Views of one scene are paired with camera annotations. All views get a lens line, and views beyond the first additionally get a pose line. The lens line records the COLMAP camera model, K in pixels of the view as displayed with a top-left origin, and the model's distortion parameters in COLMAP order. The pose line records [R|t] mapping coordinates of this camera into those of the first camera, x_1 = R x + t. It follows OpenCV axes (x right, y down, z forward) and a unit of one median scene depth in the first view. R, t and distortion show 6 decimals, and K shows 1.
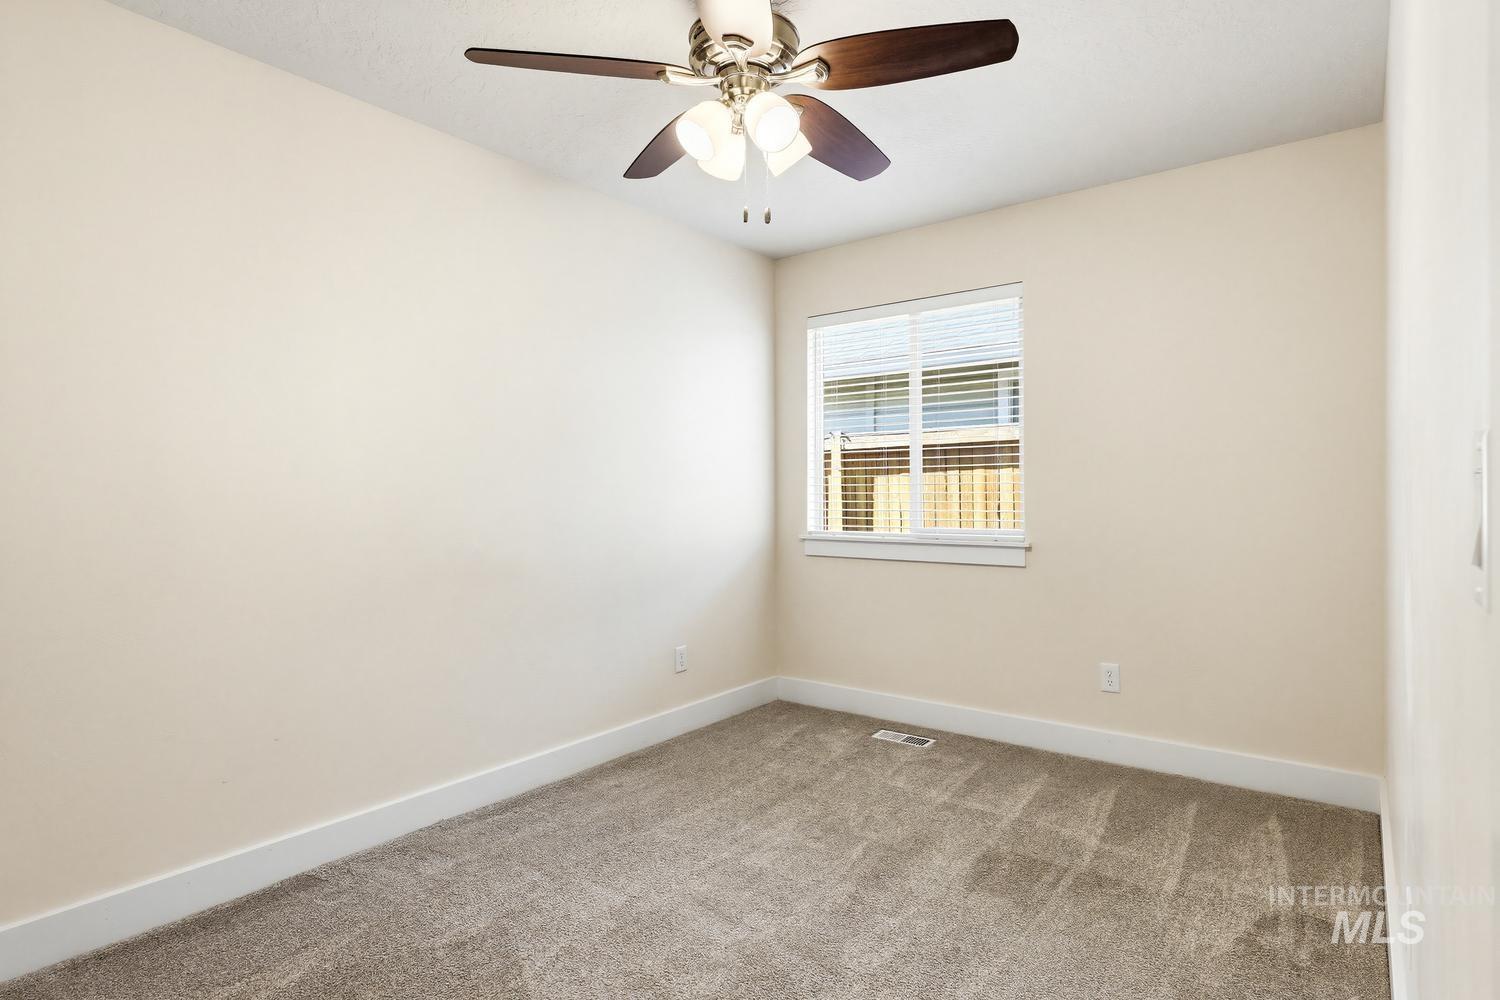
lens RADIAL K [[779.9, 0, 761.2], [0, 779.9, 495.9], [0, 0, 1]] dist [0.002302, -0.001040]
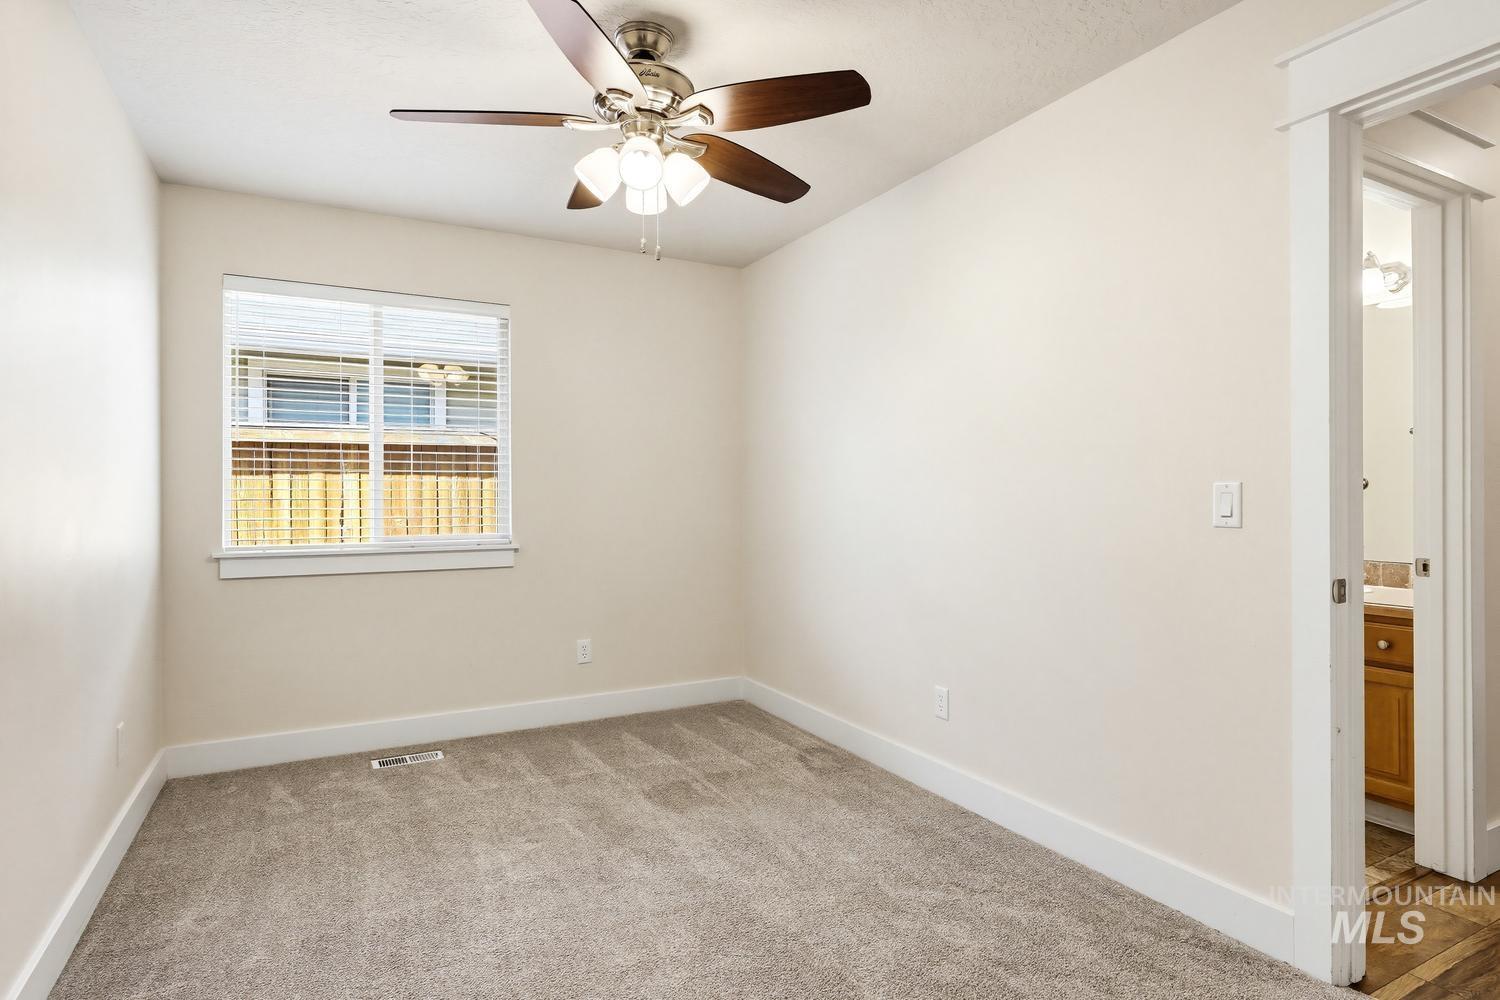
lens RADIAL K [[810.4, 0, 750.0], [0, 810.4, 500.0], [0, 0, 1]] dist [0.003391, 0.000075]
pose [[0.413898, 0.005907, 0.910304, -0.546268], [0.006164, 0.999938, -0.009291, 0.009806], [-0.910302, 0.009457, 0.413836, 0.221126]]
